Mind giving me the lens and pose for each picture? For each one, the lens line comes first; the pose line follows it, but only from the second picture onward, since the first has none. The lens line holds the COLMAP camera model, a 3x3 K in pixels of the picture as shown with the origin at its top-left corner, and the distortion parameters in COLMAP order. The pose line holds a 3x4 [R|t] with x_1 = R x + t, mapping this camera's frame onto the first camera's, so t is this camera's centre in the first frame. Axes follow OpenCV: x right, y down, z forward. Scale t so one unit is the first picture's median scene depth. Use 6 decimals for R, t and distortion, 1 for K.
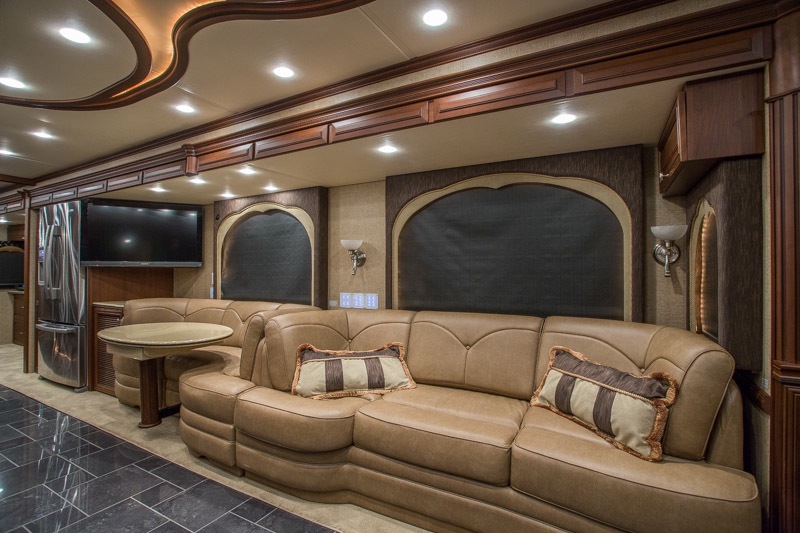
lens RADIAL K [[390.8, 0, 401.7], [0, 390.8, 266.2], [0, 0, 1]] dist [-0.077428, 0.034489]
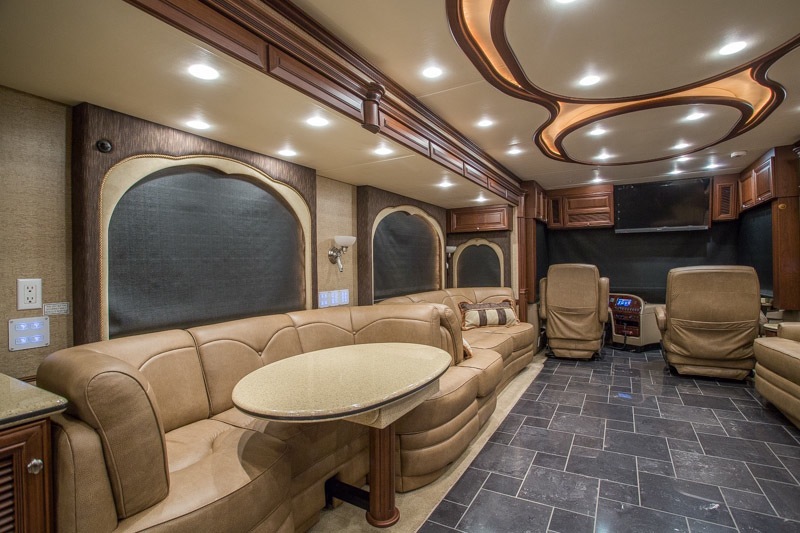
lens RADIAL K [[390.8, 0, 401.7], [0, 390.8, 266.2], [0, 0, 1]] dist [-0.077428, 0.034489]
pose [[0.014336, 0.002301, 0.999895, -1.047120], [0.008663, 0.999960, -0.002425, 0.011312], [-0.999860, 0.008697, 0.014316, 0.780212]]
